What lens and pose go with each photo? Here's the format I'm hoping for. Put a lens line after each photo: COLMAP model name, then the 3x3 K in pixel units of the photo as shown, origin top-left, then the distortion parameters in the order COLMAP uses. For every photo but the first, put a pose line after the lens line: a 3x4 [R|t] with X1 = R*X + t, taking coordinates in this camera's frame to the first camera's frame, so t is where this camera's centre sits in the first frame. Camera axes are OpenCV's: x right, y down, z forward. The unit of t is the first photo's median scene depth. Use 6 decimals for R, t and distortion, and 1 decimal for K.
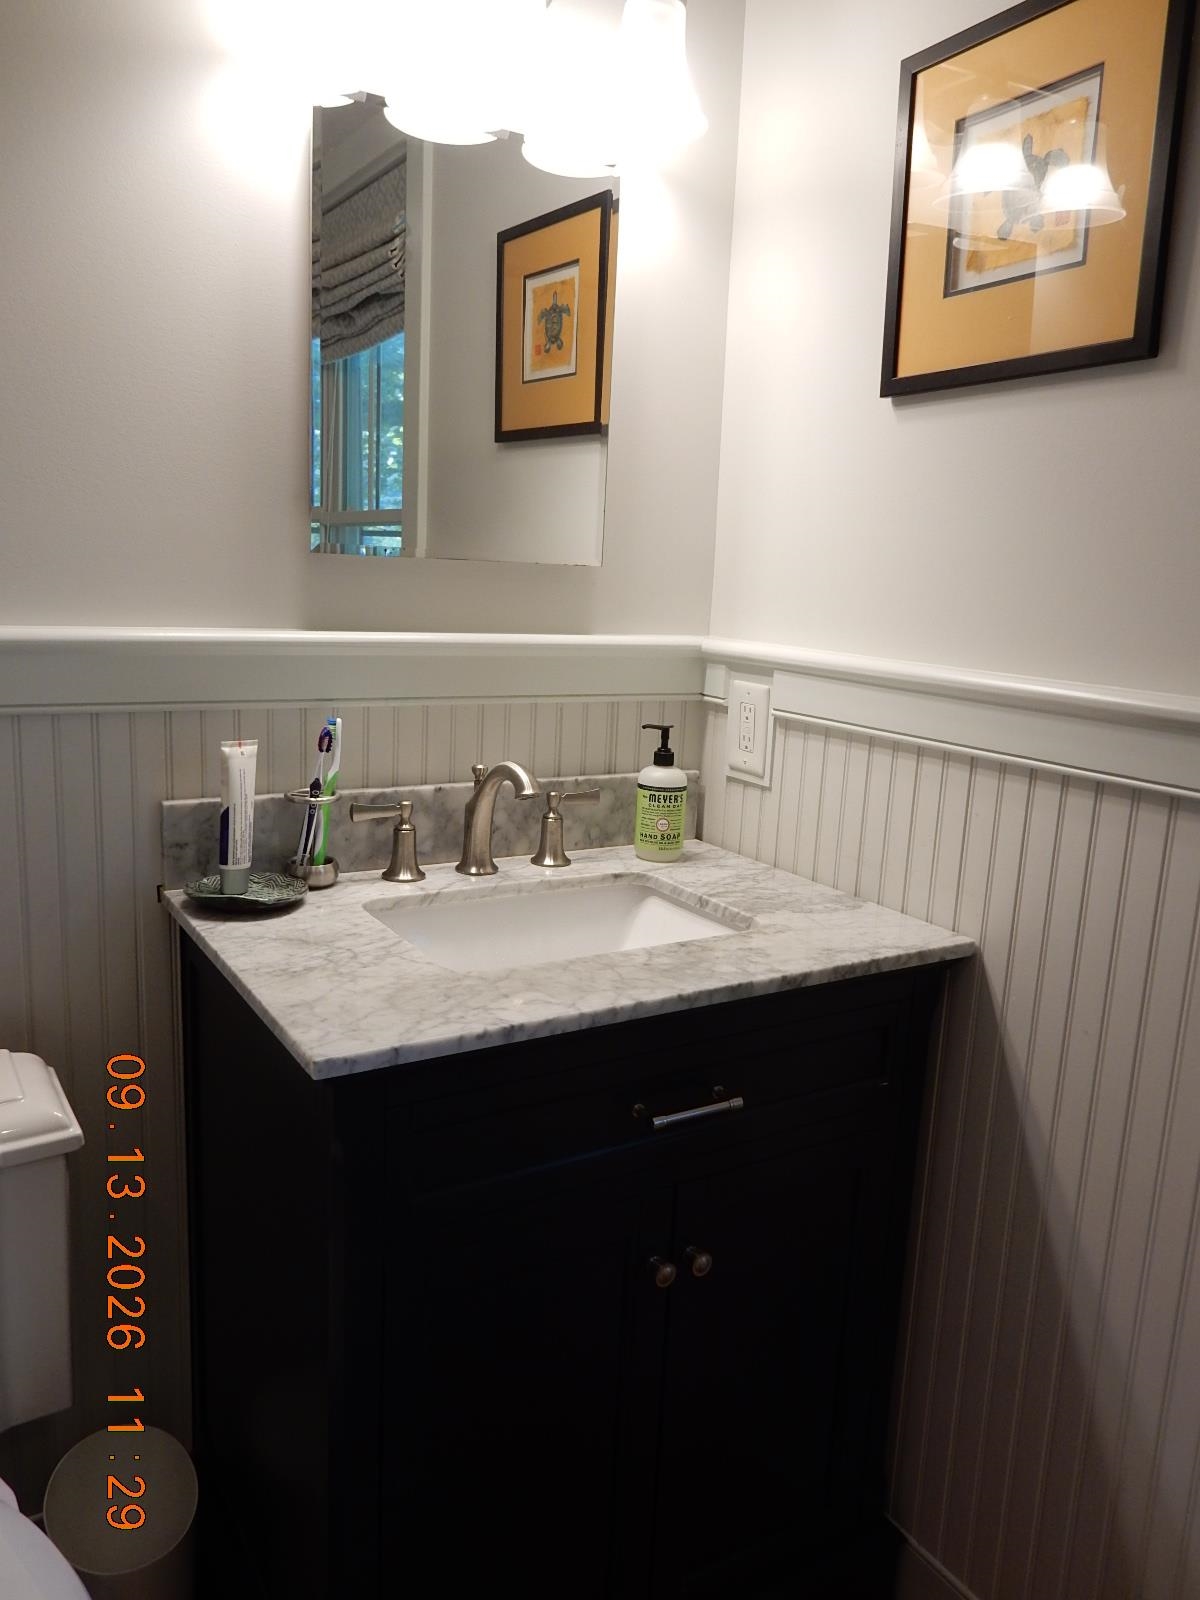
lens RADIAL K [[1168.0, 0, 589.6], [0, 1168.0, 803.8], [0, 0, 1]] dist [-0.014502, 0.012569]
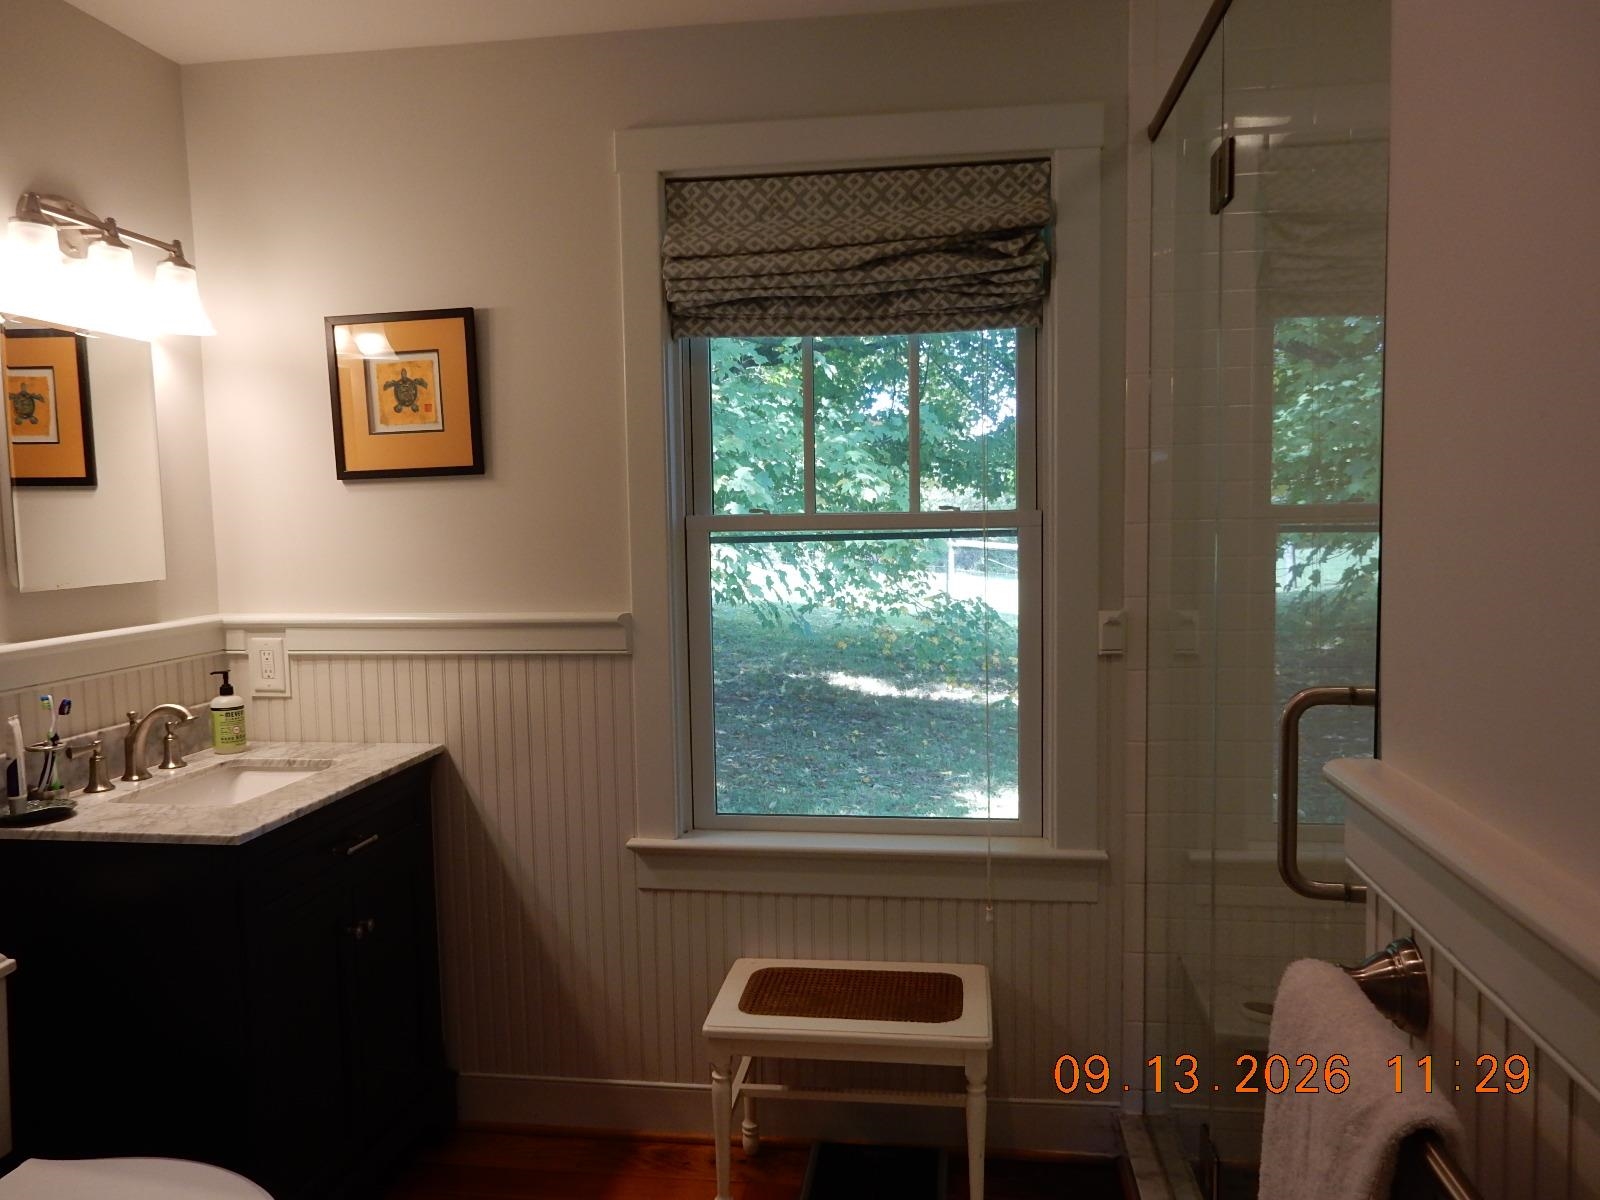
lens RADIAL K [[1168.0, 0, 798.4], [0, 1168.0, 603.8], [0, 0, 1]] dist [-0.014502, 0.012569]
pose [[0.640737, -0.118311, 0.758590, -0.662094], [0.196091, 0.980503, -0.012706, 0.020443], [-0.742297, 0.156894, 0.651445, -0.693261]]
